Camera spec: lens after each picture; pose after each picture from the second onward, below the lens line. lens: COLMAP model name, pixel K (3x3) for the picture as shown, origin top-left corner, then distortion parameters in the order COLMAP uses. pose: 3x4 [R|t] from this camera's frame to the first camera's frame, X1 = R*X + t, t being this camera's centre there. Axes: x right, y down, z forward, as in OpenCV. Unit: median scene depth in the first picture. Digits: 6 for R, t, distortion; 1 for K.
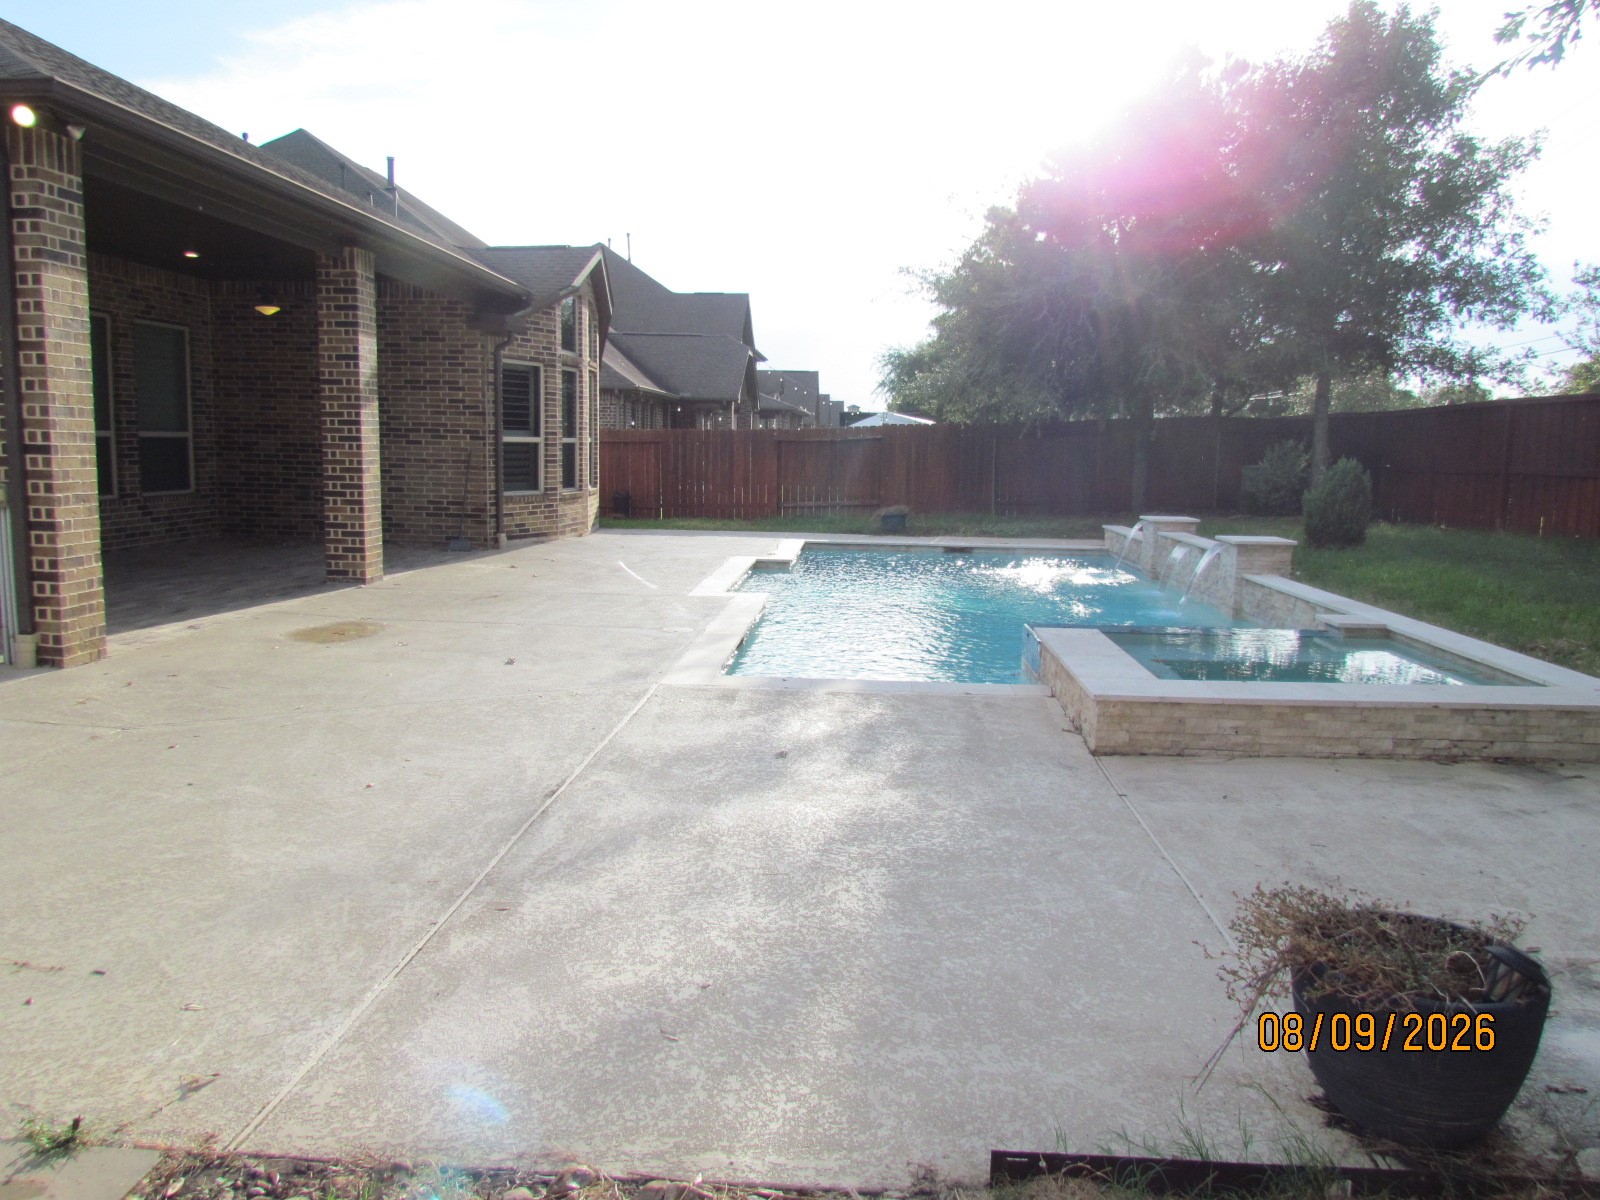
lens RADIAL K [[1141.7, 0, 805.2], [0, 1141.7, 603.5], [0, 0, 1]] dist [0.001119, -0.014709]
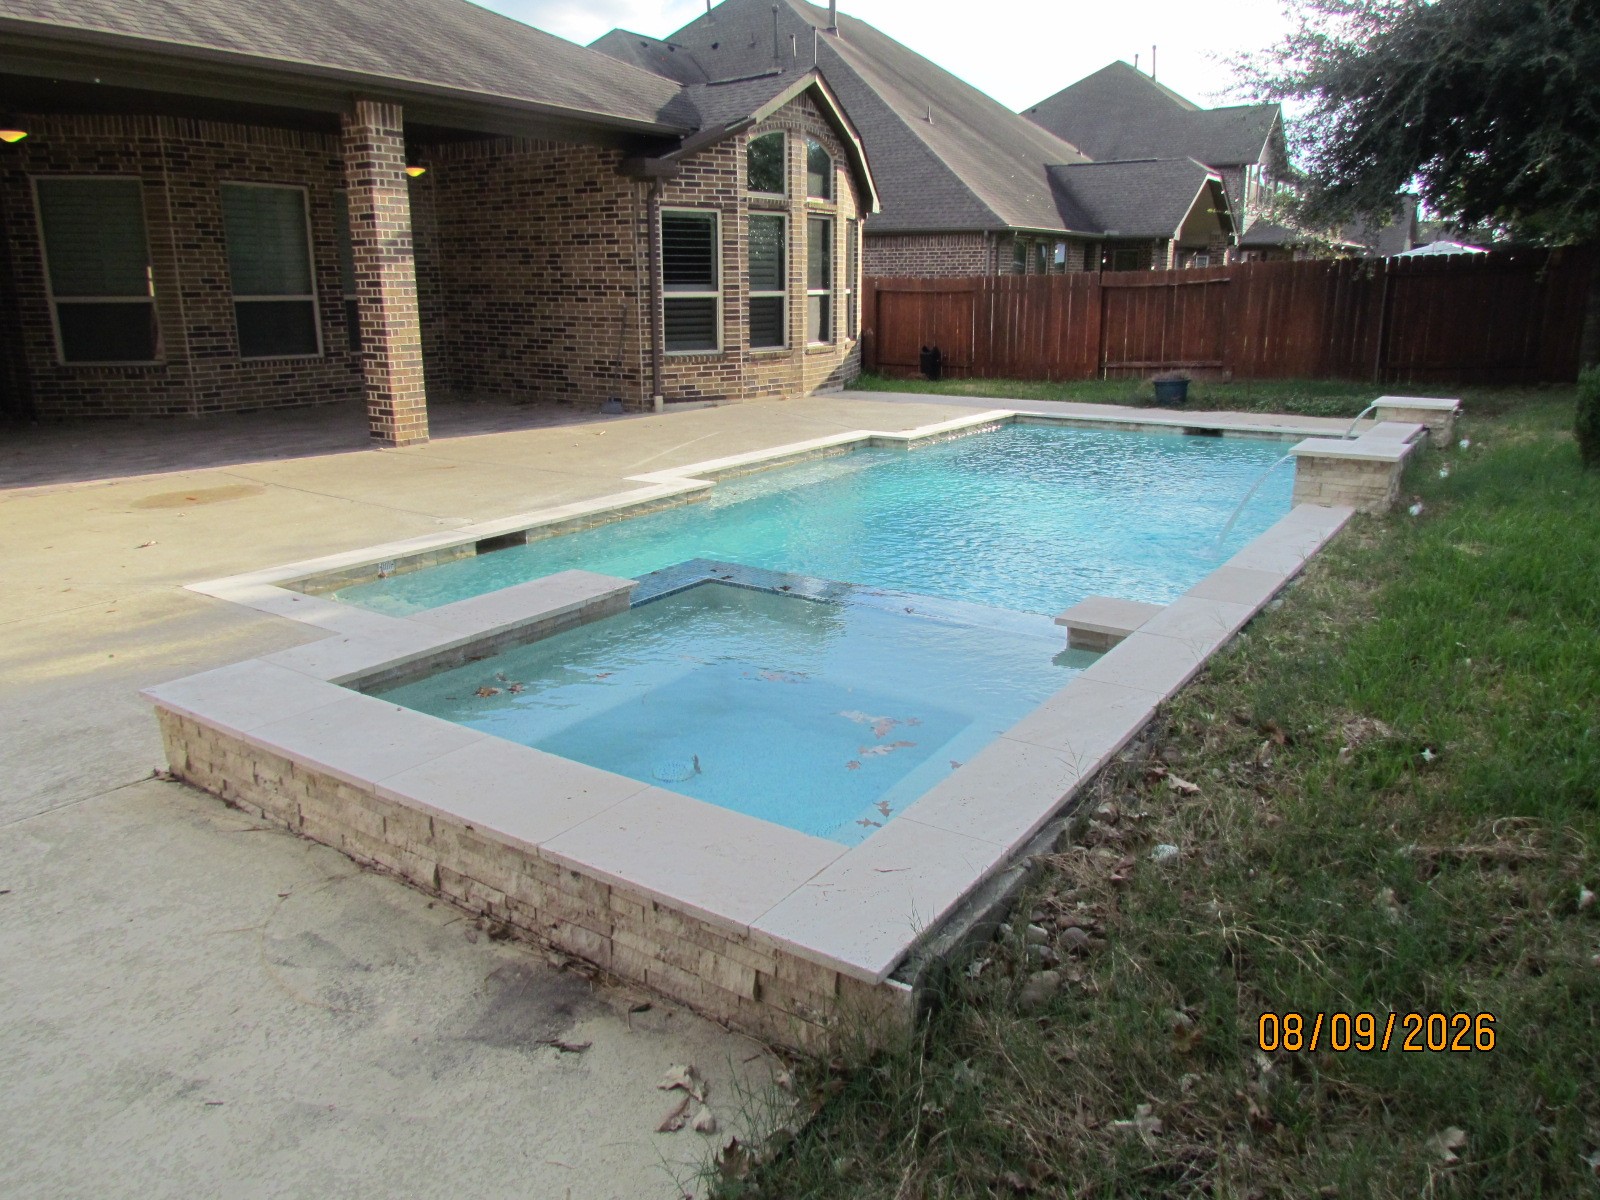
lens RADIAL K [[1141.7, 0, 797.8], [0, 1141.7, 588.6], [0, 0, 1]] dist [0.001119, -0.014709]
pose [[0.856151, 0.110948, -0.504675, 0.338142], [-0.051292, 0.990101, 0.130651, -0.033060], [0.514175, -0.085972, 0.853366, 0.235282]]
